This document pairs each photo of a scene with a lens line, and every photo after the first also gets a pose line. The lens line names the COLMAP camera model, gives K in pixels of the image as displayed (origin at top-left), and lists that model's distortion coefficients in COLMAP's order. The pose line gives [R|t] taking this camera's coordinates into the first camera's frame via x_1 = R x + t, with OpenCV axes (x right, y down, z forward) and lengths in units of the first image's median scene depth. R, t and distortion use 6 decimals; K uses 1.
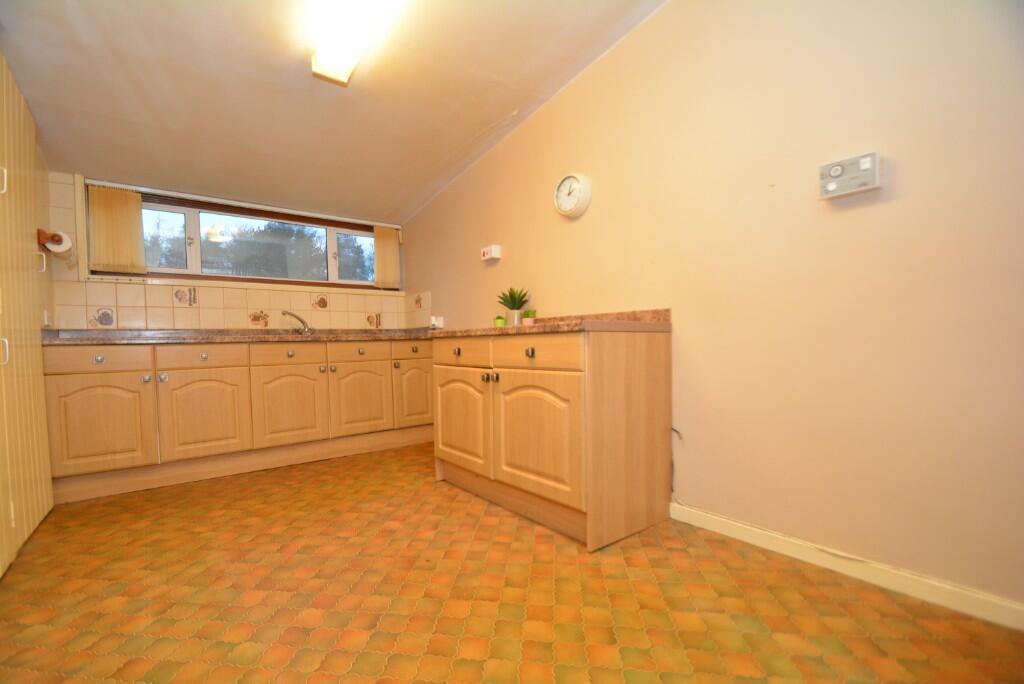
lens RADIAL K [[456.6, 0, 505.9], [0, 456.6, 337.3], [0, 0, 1]] dist [-0.001007, -0.000378]
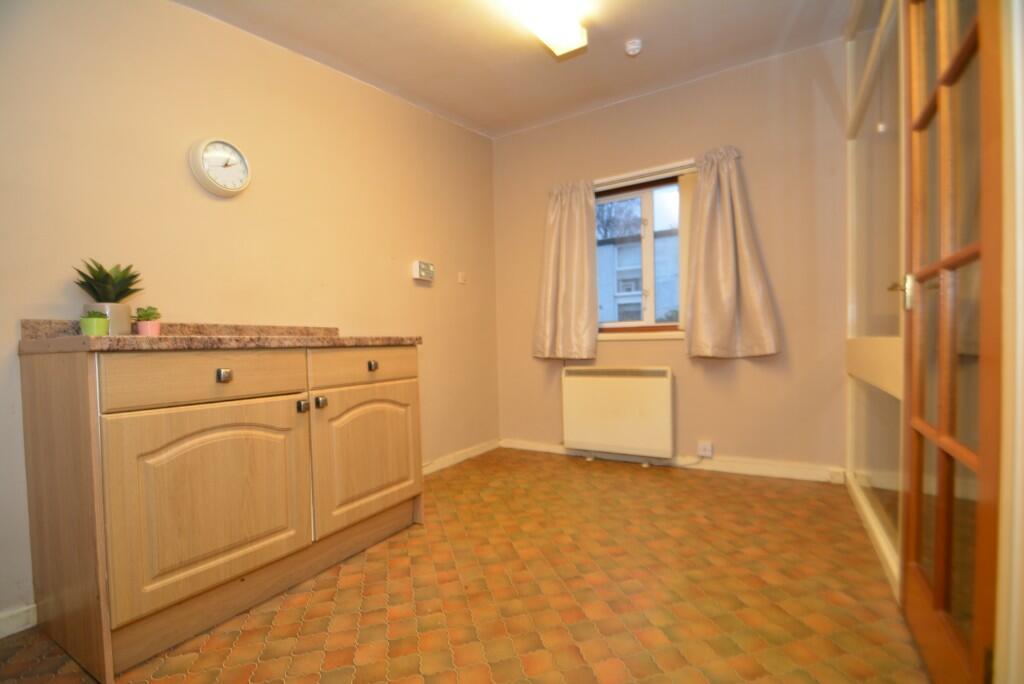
lens RADIAL K [[444.4, 0, 512.0], [0, 444.4, 342.0], [0, 0, 1]] dist [-0.016137, -0.000124]
pose [[-0.377883, 0.040946, 0.924948, -0.910707], [0.030146, 0.999036, -0.031910, 0.024133], [-0.925363, 0.015826, -0.378753, 1.080671]]
